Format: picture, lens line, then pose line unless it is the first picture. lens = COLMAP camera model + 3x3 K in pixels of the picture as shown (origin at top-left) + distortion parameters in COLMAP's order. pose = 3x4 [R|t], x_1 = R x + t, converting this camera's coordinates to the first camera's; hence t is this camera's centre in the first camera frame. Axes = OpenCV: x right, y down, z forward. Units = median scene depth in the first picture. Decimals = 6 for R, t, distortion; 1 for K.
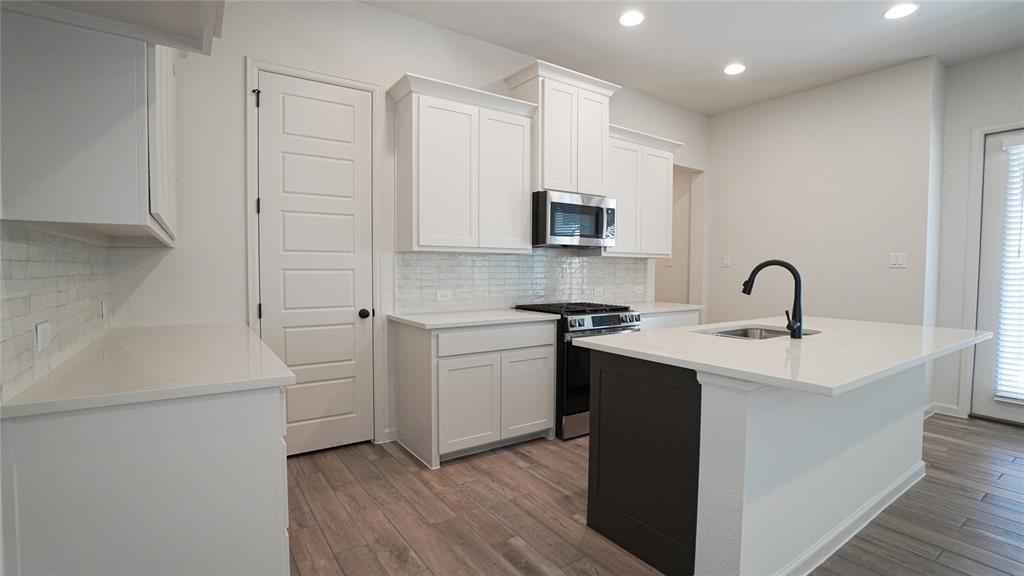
lens RADIAL K [[459.4, 0, 510.9], [0, 459.4, 286.9], [0, 0, 1]] dist [-0.013976, 0.000368]
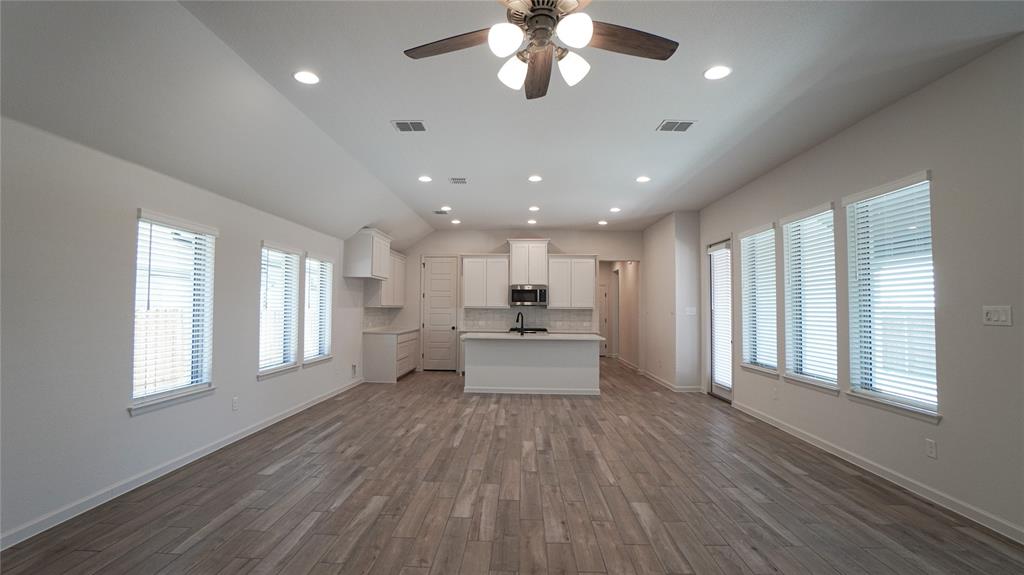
lens RADIAL K [[459.4, 0, 510.9], [0, 459.4, 286.4], [0, 0, 1]] dist [-0.013976, 0.000368]
pose [[0.803115, -0.032990, -0.594910, 1.676177], [-0.028861, 0.995140, -0.094147, 0.053995], [0.595125, 0.092781, 0.798259, -1.145743]]
